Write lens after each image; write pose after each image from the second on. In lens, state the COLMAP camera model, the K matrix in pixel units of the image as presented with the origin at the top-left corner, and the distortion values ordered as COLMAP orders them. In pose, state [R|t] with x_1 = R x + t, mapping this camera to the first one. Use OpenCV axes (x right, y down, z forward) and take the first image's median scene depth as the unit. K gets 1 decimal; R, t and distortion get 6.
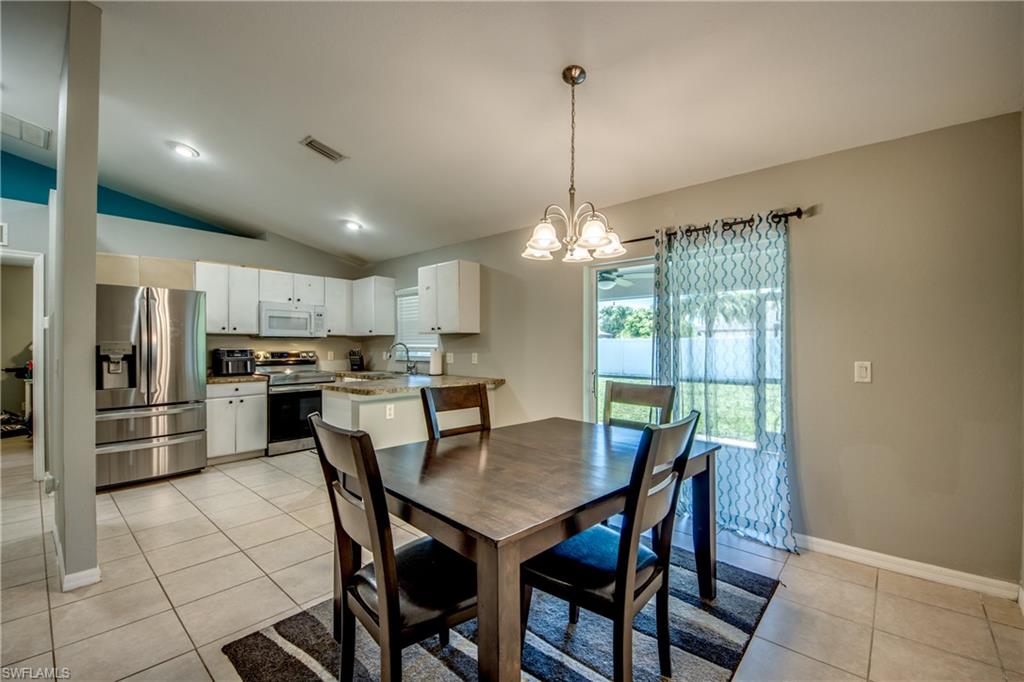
lens RADIAL K [[426.6, 0, 509.0], [0, 426.6, 343.4], [0, 0, 1]] dist [0.024711, -0.000224]
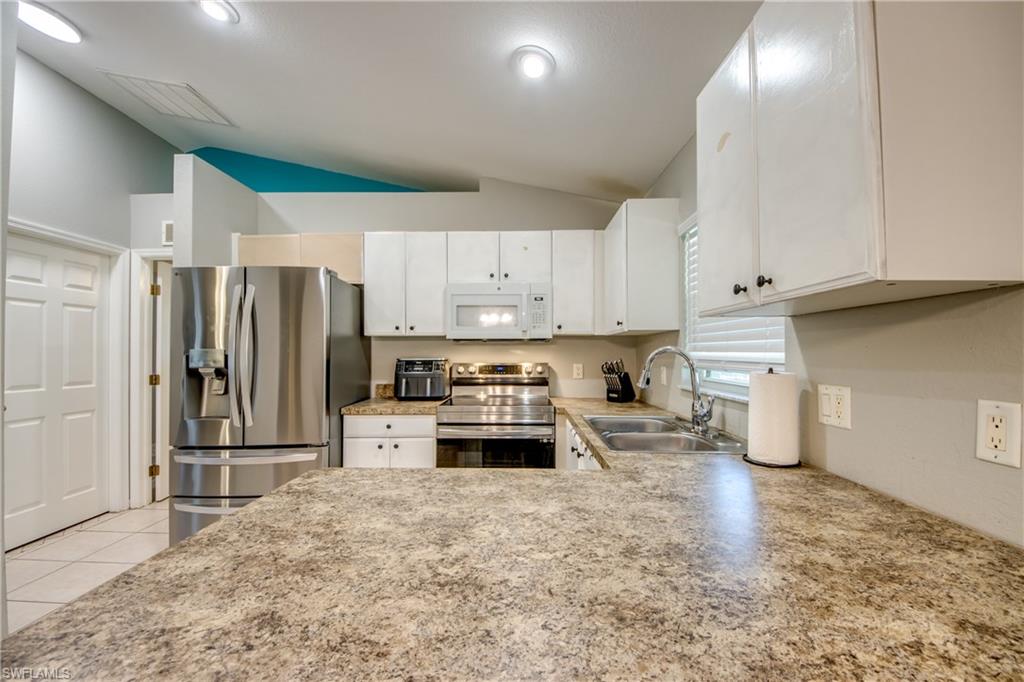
lens RADIAL K [[400.0, 0, 509.3], [0, 400.0, 346.5], [0, 0, 1]] dist [0.000308, -0.000449]
pose [[0.645652, -0.011009, -0.763553, -0.085011], [0.004810, 0.999935, -0.010350, 0.000712], [0.763617, 0.003010, 0.645663, 0.725912]]
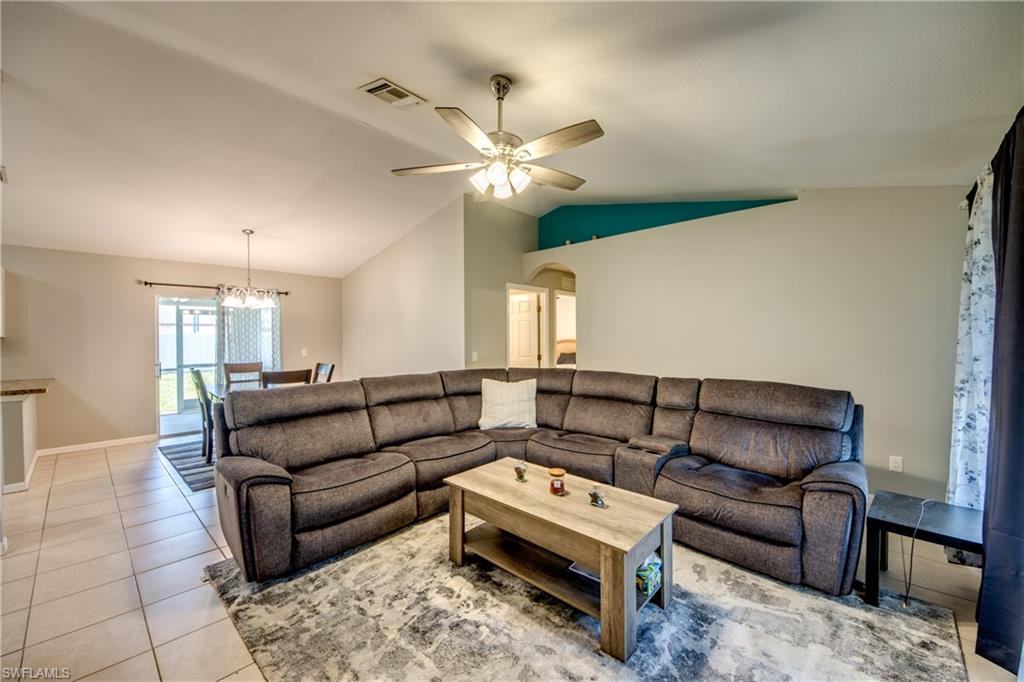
lens RADIAL K [[402.9, 0, 512.0], [0, 402.9, 341.0], [0, 0, 1]] dist [0.000081, -0.000283]
pose [[0.013984, -0.013594, 0.999810, -0.963297], [0.003237, 0.999903, 0.013550, -0.023452], [-0.999897, 0.003046, 0.014026, -0.221400]]
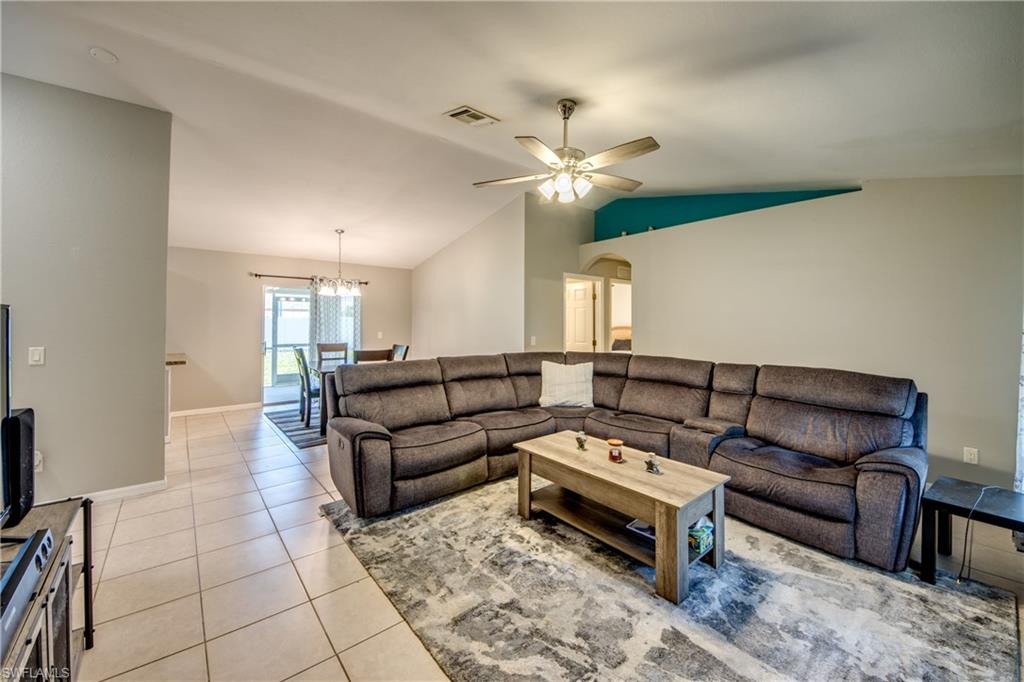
lens RADIAL K [[405.4, 0, 490.8], [0, 405.4, 317.1], [0, 0, 1]] dist [0.014861, -0.008937]
pose [[0.185002, 0.011371, 0.982672, -1.052165], [-0.006336, 0.999926, -0.010378, -0.023353], [-0.982718, -0.004306, 0.185061, -0.204674]]
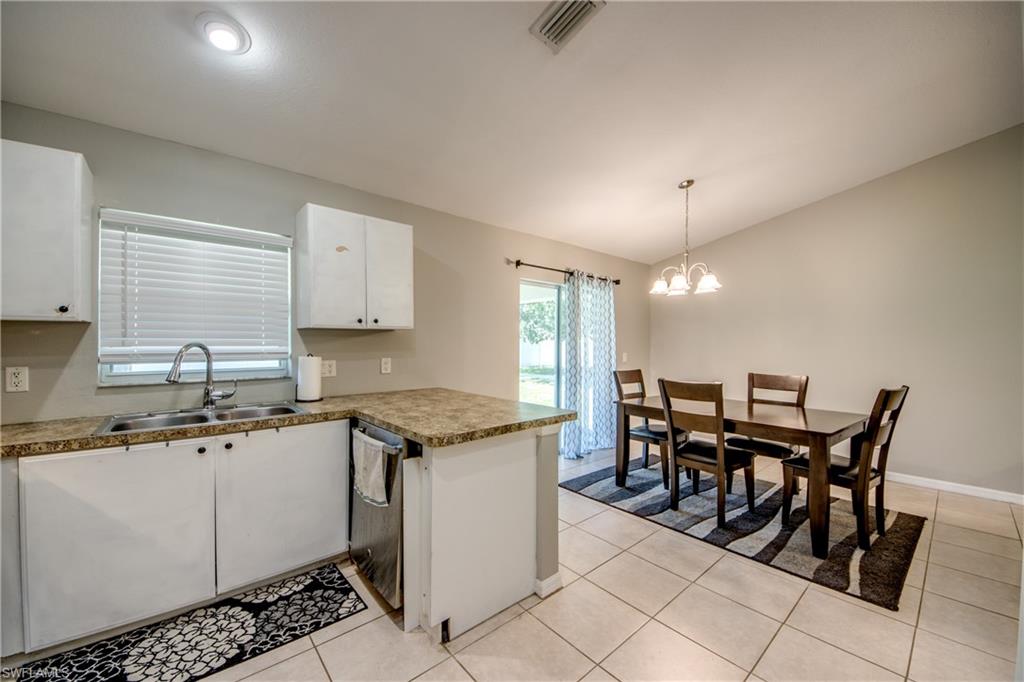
lens RADIAL K [[380.3, 0, 508.4], [0, 380.3, 344.1], [0, 0, 1]] dist [0.031053, -0.022495]
pose [[0.136562, -0.001833, 0.990630, -0.664732], [-0.006975, 0.999972, 0.002812, -0.003825], [-0.990607, -0.007294, 0.136546, 0.695627]]
